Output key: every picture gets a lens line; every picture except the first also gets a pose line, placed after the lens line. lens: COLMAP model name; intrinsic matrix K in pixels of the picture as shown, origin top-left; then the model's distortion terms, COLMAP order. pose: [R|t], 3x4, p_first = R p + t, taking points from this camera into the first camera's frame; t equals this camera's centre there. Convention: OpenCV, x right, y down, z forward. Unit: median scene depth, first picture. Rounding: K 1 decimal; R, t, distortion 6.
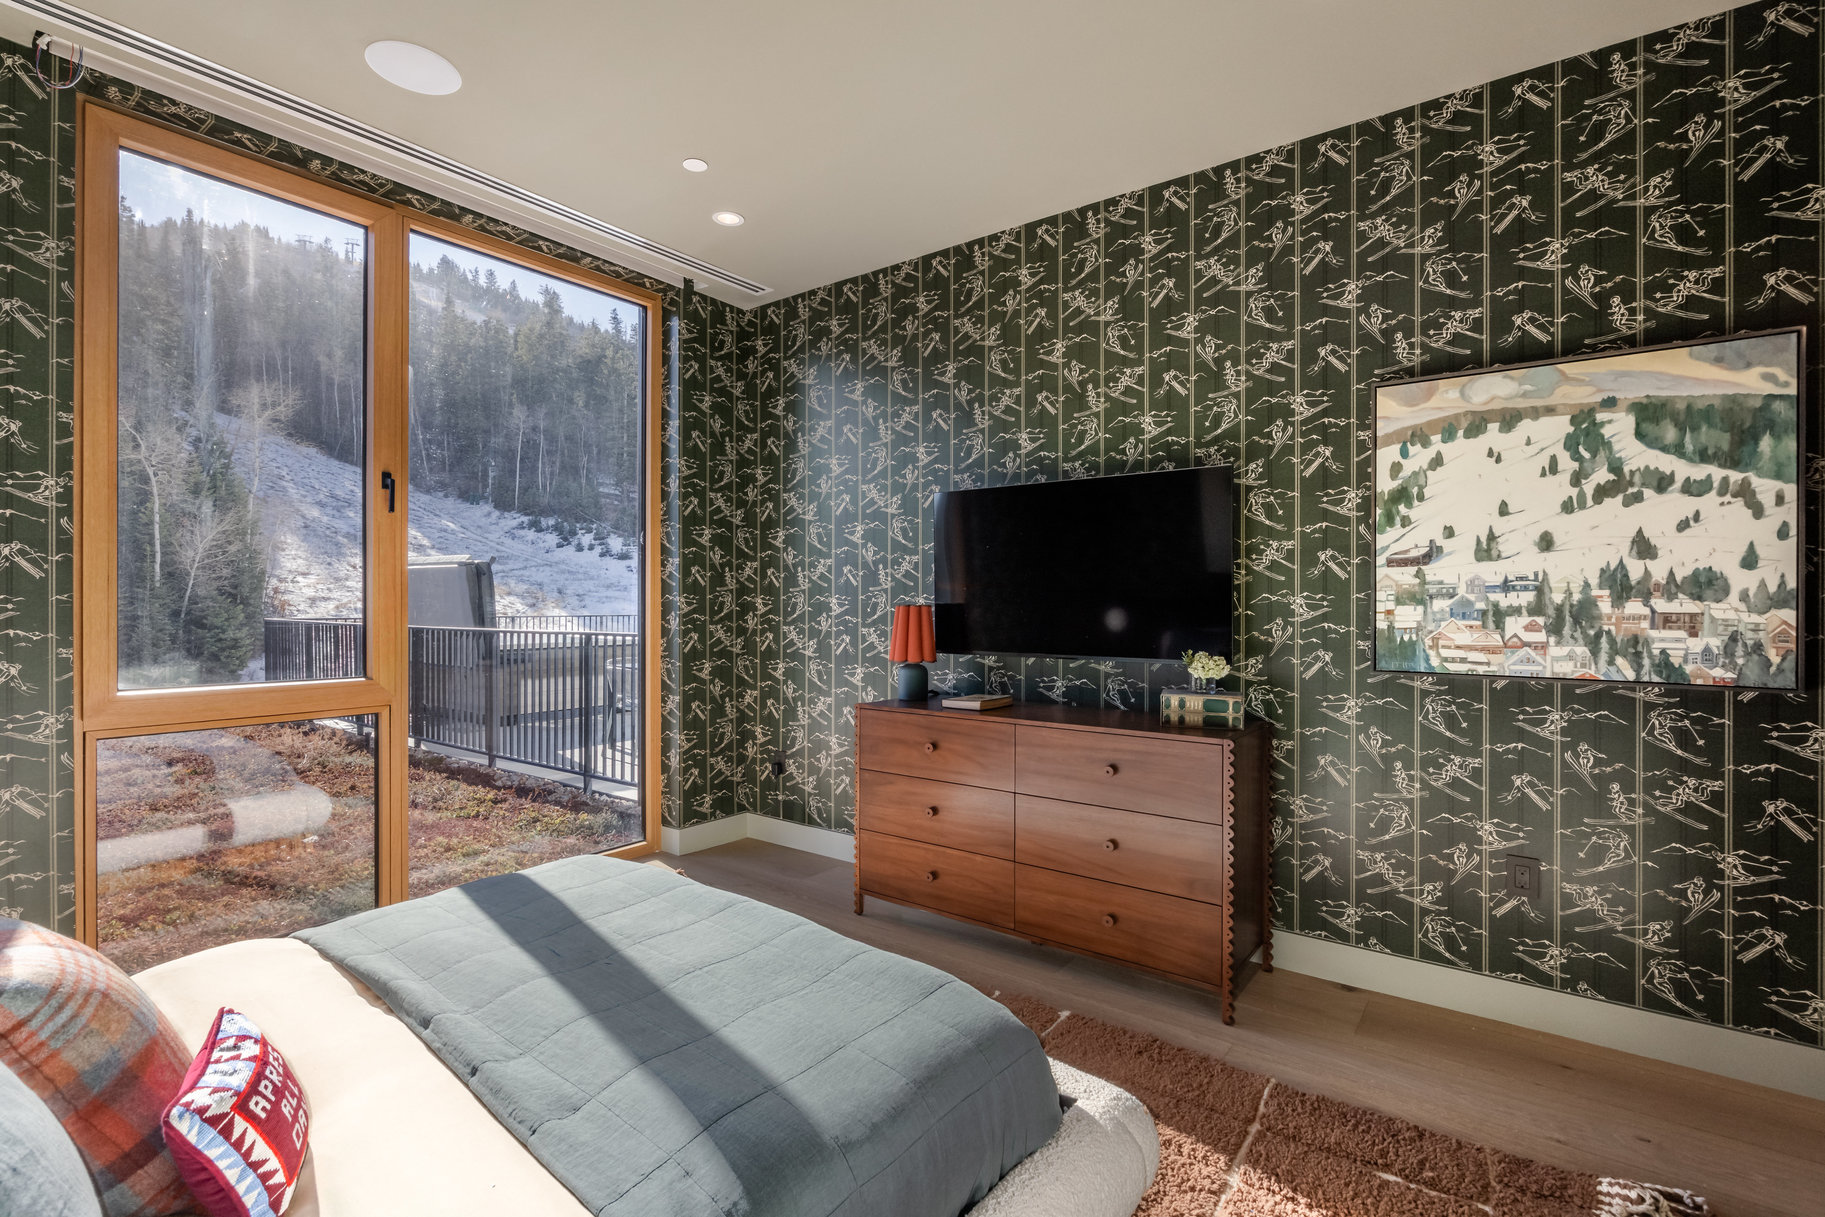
lens RADIAL K [[848.7, 0, 913.6], [0, 848.7, 603.6], [0, 0, 1]] dist [-0.001800, 0.000084]
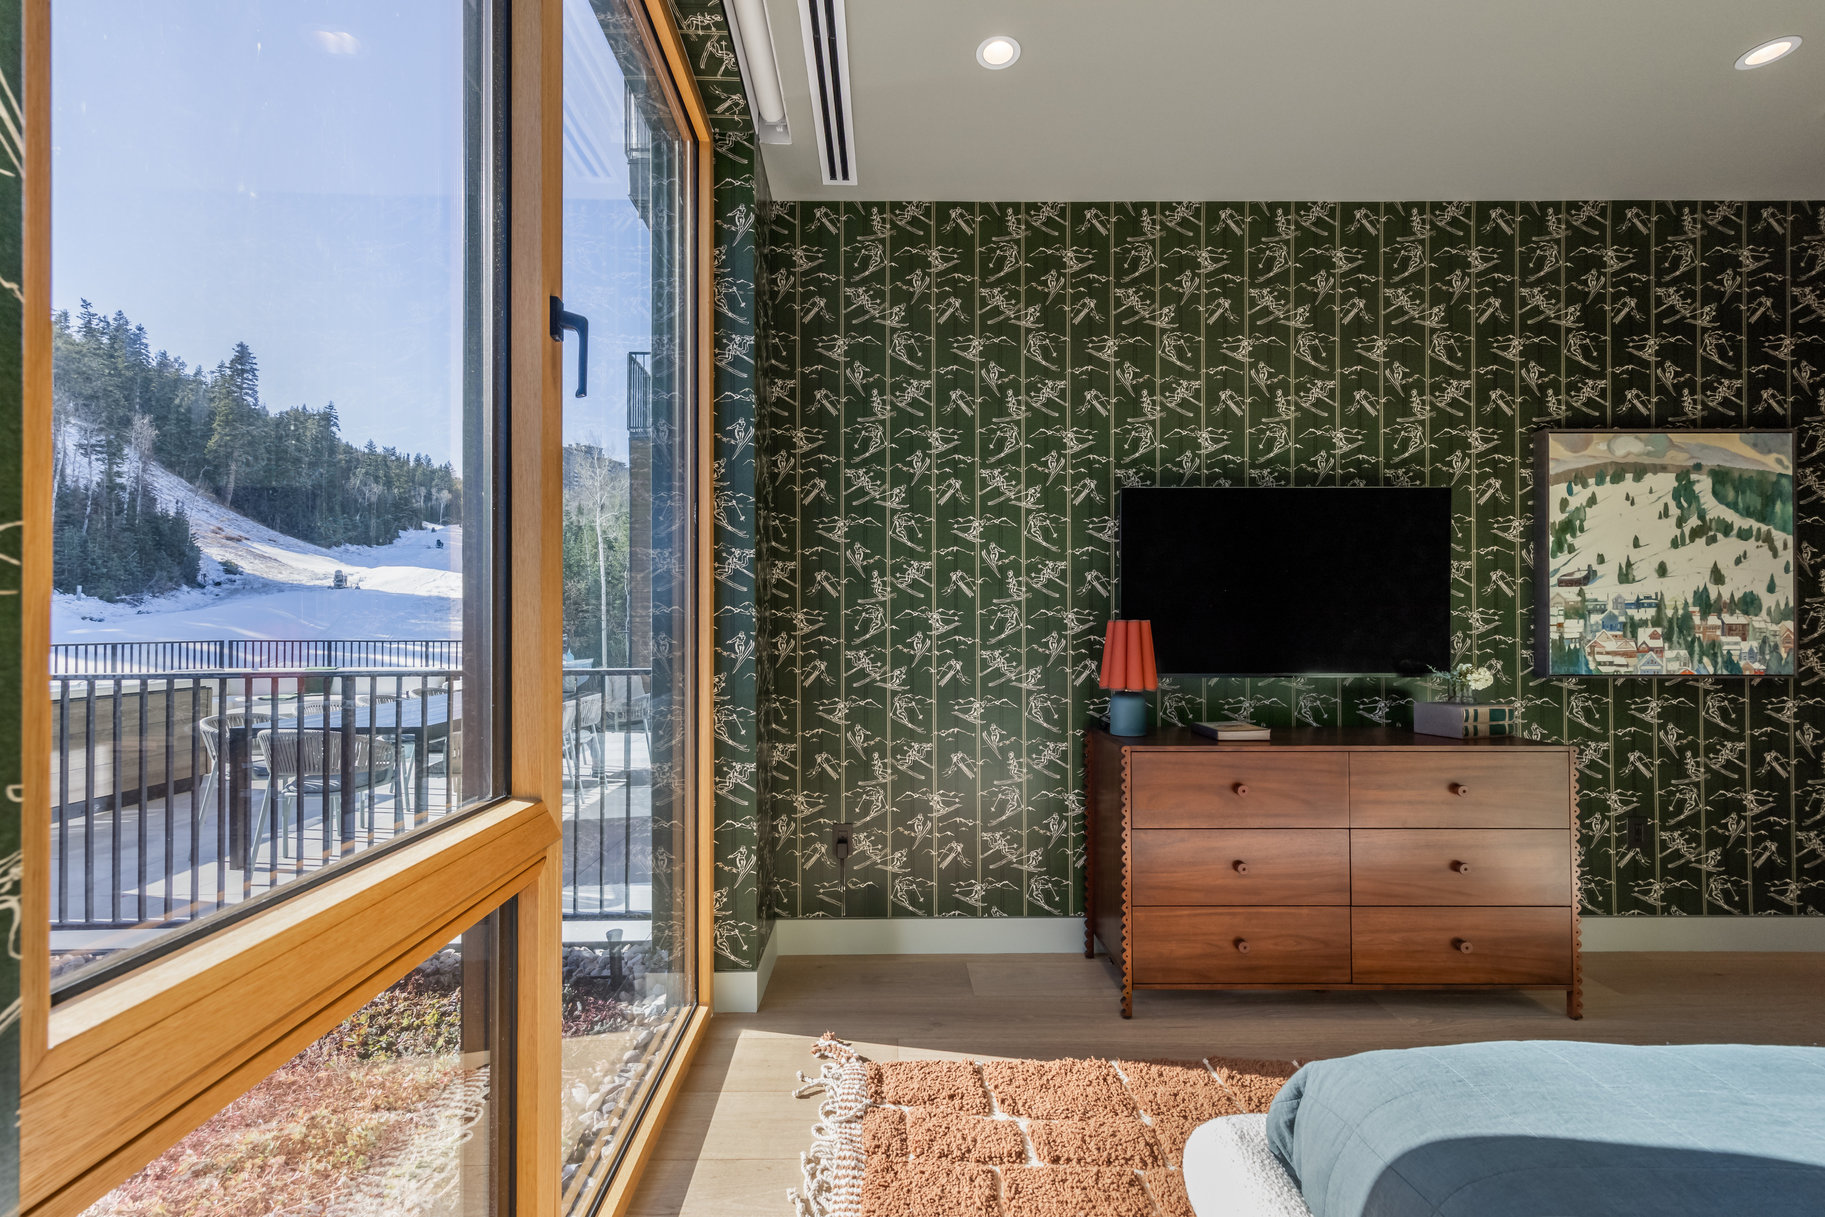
lens RADIAL K [[819.7, 0, 911.9], [0, 819.7, 611.8], [0, 0, 1]] dist [0.018675, -0.001068]
pose [[0.787062, 0.002058, 0.616871, -0.714106], [0.003460, 0.999964, -0.007751, -0.001880], [-0.616865, 0.008235, 0.787026, 0.540476]]
